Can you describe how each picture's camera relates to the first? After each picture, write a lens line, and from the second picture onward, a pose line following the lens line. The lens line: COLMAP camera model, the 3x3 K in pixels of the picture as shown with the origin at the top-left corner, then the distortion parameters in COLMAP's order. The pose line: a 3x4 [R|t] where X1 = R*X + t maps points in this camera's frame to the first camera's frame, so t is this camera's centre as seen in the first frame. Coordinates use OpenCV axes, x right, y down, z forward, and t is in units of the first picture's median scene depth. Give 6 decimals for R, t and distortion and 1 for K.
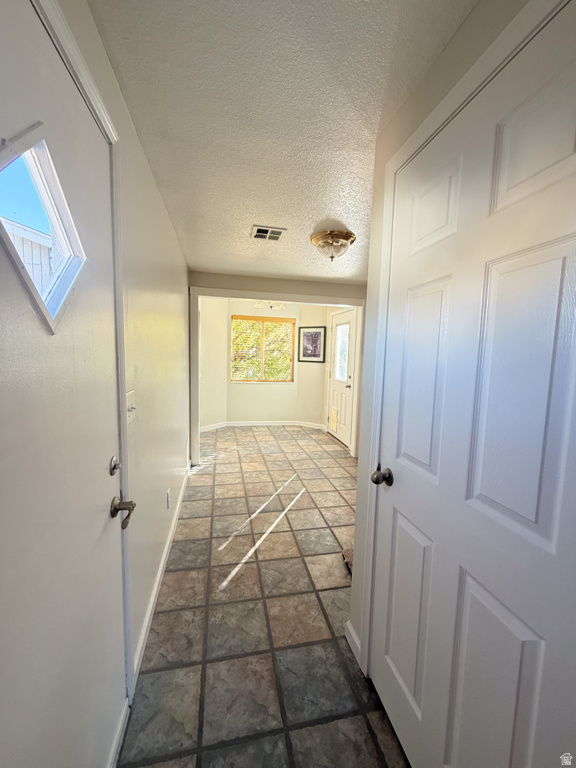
lens RADIAL K [[306.2, 0, 287.2], [0, 306.2, 382.9], [0, 0, 1]] dist [0.001084, -0.000070]
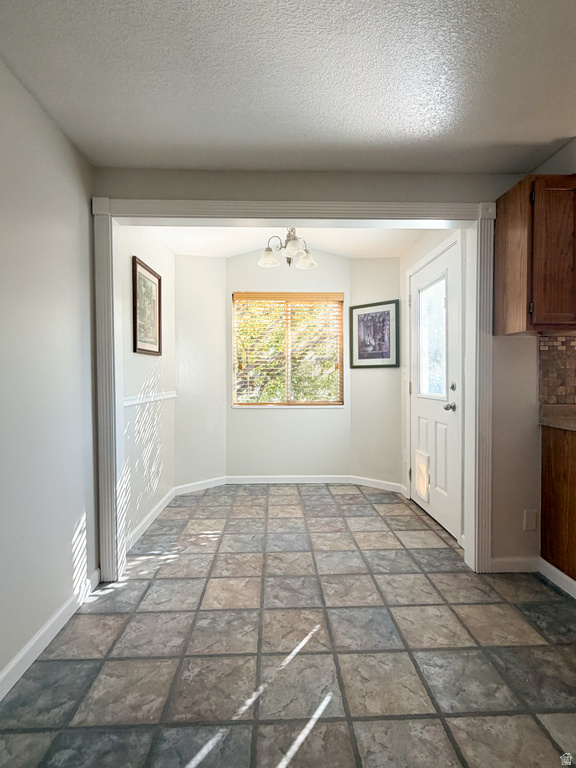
lens RADIAL K [[385.0, 0, 288.1], [0, 385.0, 385.7], [0, 0, 1]] dist [-0.000914, 0.000240]
pose [[0.983968, -0.030596, -0.175700, 0.056326], [0.016590, 0.996606, -0.080635, 0.020868], [0.177571, 0.076427, 0.981136, 0.355376]]
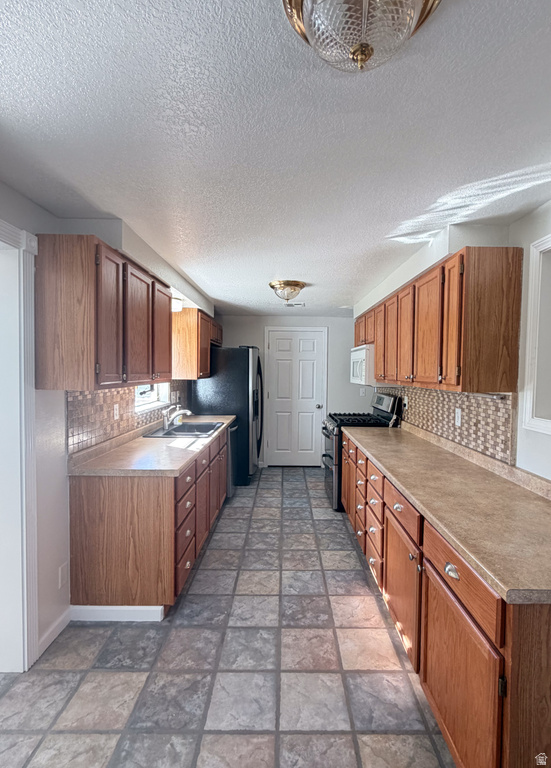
lens RADIAL K [[371.6, 0, 288.5], [0, 371.6, 385.1], [0, 0, 1]] dist [-0.000443, -0.000577]
pose [[0.202363, -0.065408, 0.977124, -0.103038], [0.093024, 0.994539, 0.047308, -0.068973], [-0.974882, 0.081322, 0.207343, 0.507924]]
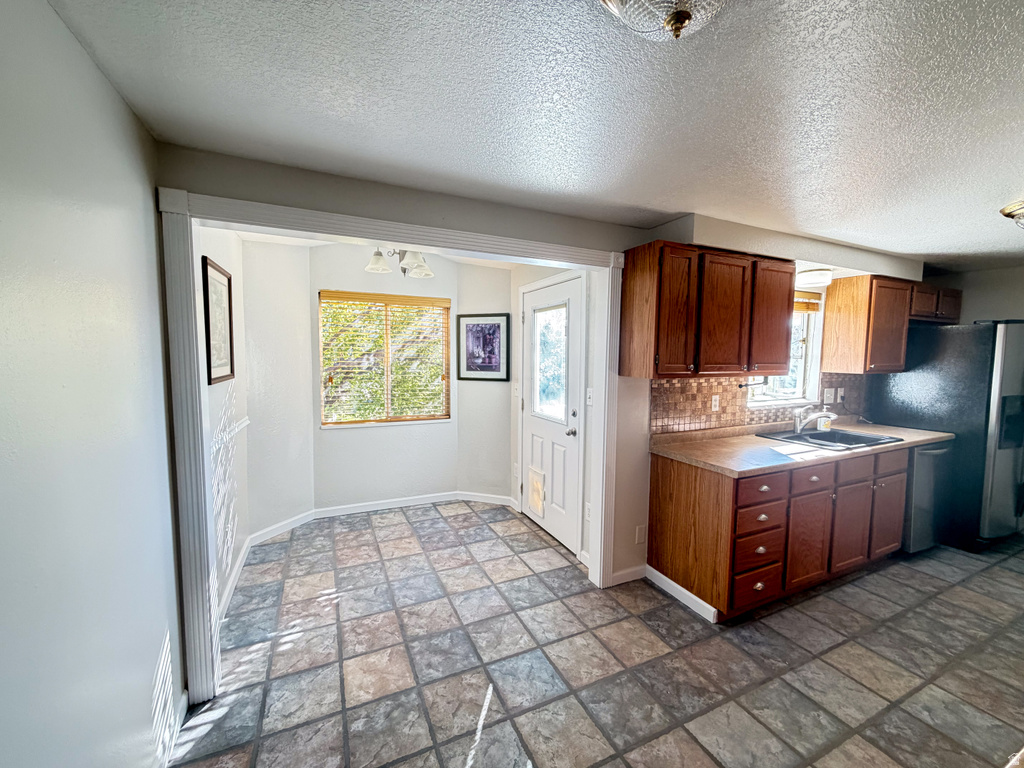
lens RADIAL K [[408.3, 0, 509.7], [0, 408.3, 385.3], [0, 0, 1]] dist [0.001084, -0.000070]
pose [[0.976141, -0.036924, 0.213977, -0.034569], [0.041199, 0.999030, -0.015554, -0.055922], [-0.213195, 0.023999, 0.976715, 0.354968]]
